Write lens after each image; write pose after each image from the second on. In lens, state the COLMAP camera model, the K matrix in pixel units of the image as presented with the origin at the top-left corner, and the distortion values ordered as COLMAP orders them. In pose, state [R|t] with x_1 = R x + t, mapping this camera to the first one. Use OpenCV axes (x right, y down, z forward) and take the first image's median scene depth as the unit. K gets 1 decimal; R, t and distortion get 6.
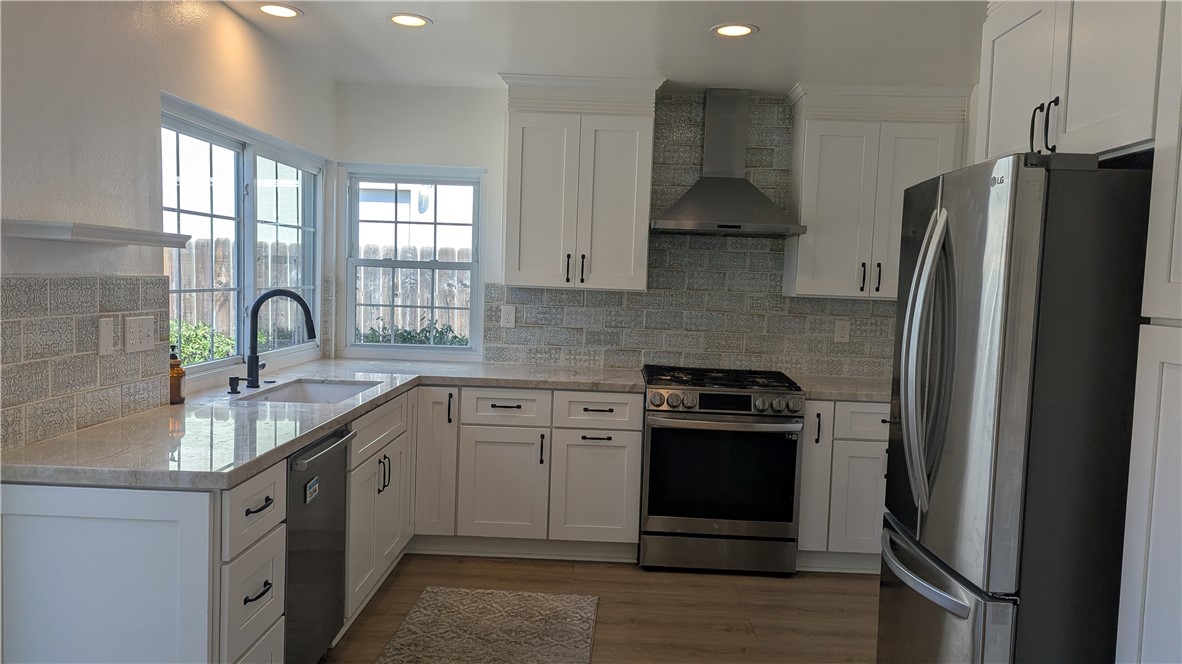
lens RADIAL K [[854.8, 0, 591.0], [0, 854.8, 332.0], [0, 0, 1]] dist [0.100114, -0.087526]
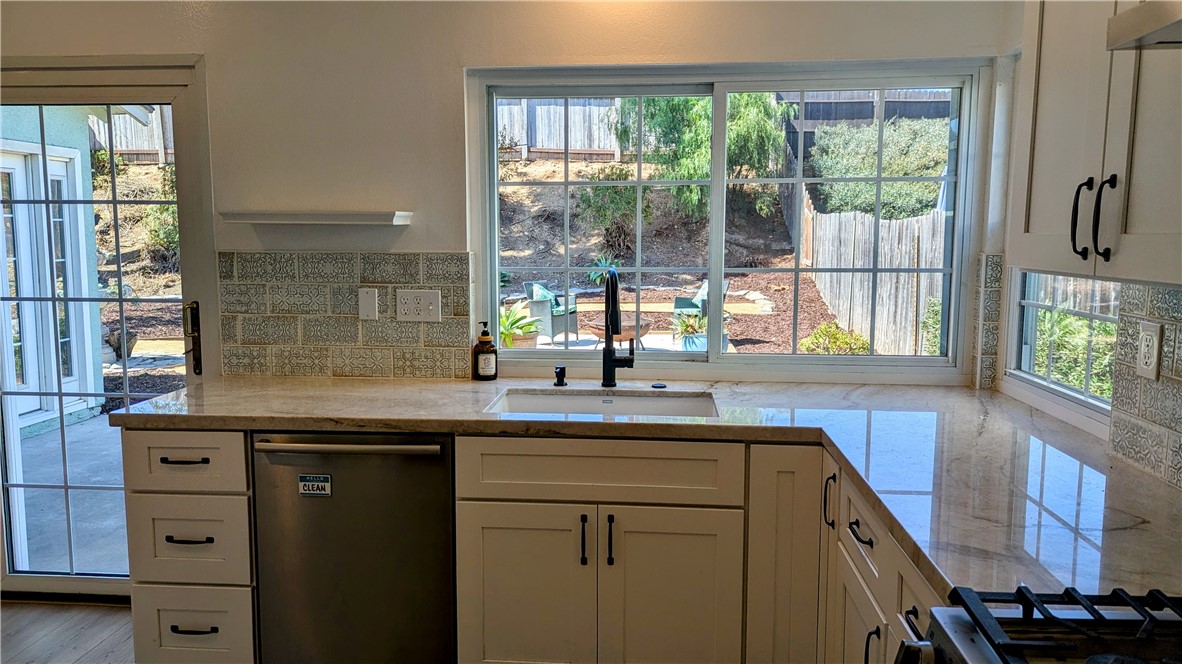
lens RADIAL K [[854.8, 0, 591.0], [0, 854.8, 332.0], [0, 0, 1]] dist [0.100114, -0.087526]
pose [[-0.061020, 0.101720, -0.992940, 0.575588], [-0.068076, 0.992053, 0.105813, -0.100653], [0.995812, 0.074052, -0.053610, 1.378221]]
